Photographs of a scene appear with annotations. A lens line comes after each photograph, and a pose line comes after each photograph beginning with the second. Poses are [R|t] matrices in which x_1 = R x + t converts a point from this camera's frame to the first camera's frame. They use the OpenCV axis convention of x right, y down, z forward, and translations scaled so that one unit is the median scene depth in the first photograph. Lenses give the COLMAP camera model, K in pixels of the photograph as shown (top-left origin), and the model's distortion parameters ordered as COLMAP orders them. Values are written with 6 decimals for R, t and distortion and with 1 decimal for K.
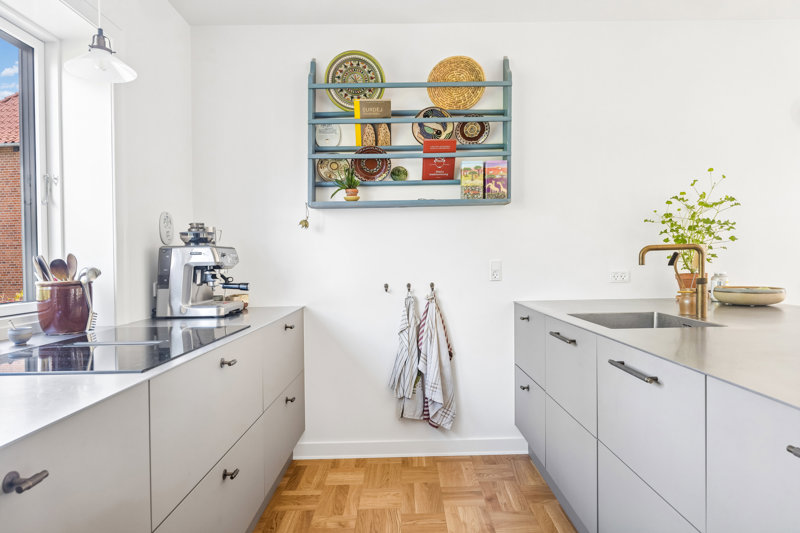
lens RADIAL K [[531.2, 0, 400.0], [0, 531.2, 266.5], [0, 0, 1]] dist [-0.000048, -0.000044]
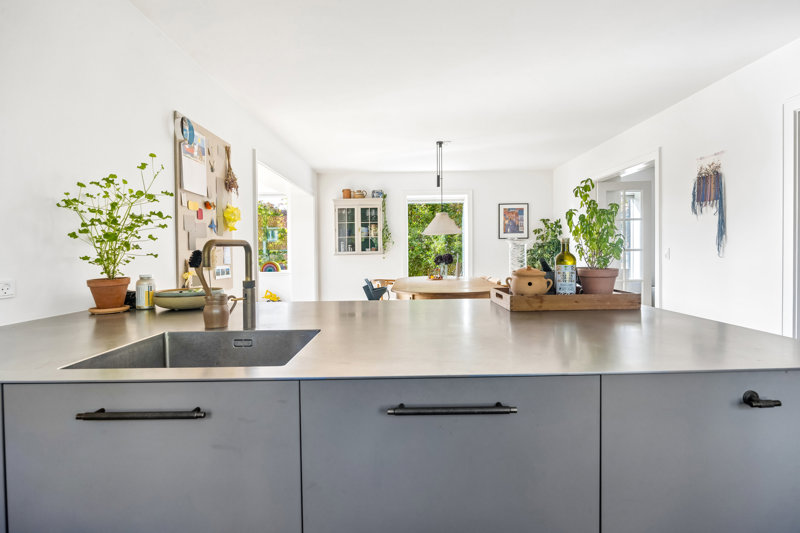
lens RADIAL K [[386.4, 0, 403.2], [0, 386.4, 256.3], [0, 0, 1]] dist [-0.002110, -0.000488]
pose [[-0.010170, 0.004751, 0.999937, -0.039919], [0.026418, 0.999641, -0.004481, -0.006075], [-0.999599, 0.026371, -0.010292, 0.607290]]
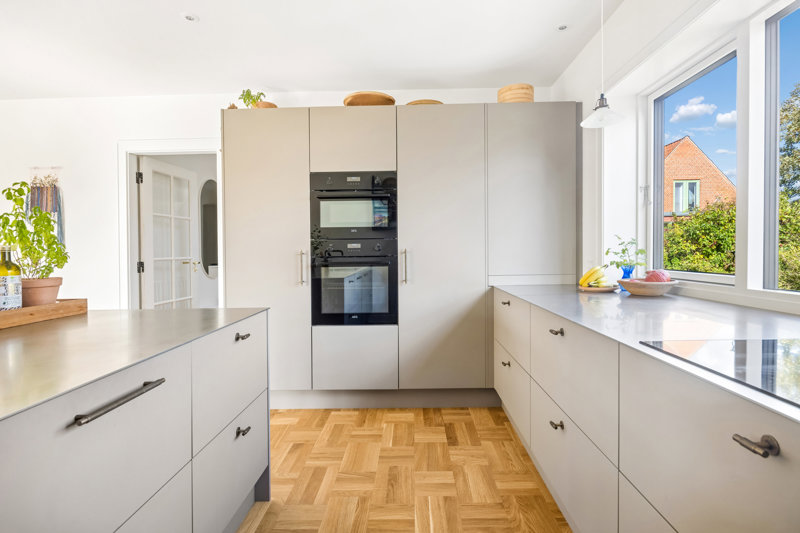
lens RADIAL K [[386.4, 0, 403.2], [0, 386.4, 256.3], [0, 0, 1]] dist [-0.002110, -0.000488]
pose [[-0.999314, 0.029094, 0.022926, 0.006072], [0.029551, 0.999366, 0.019880, -0.010450], [-0.022333, 0.020544, -0.999539, 0.889313]]
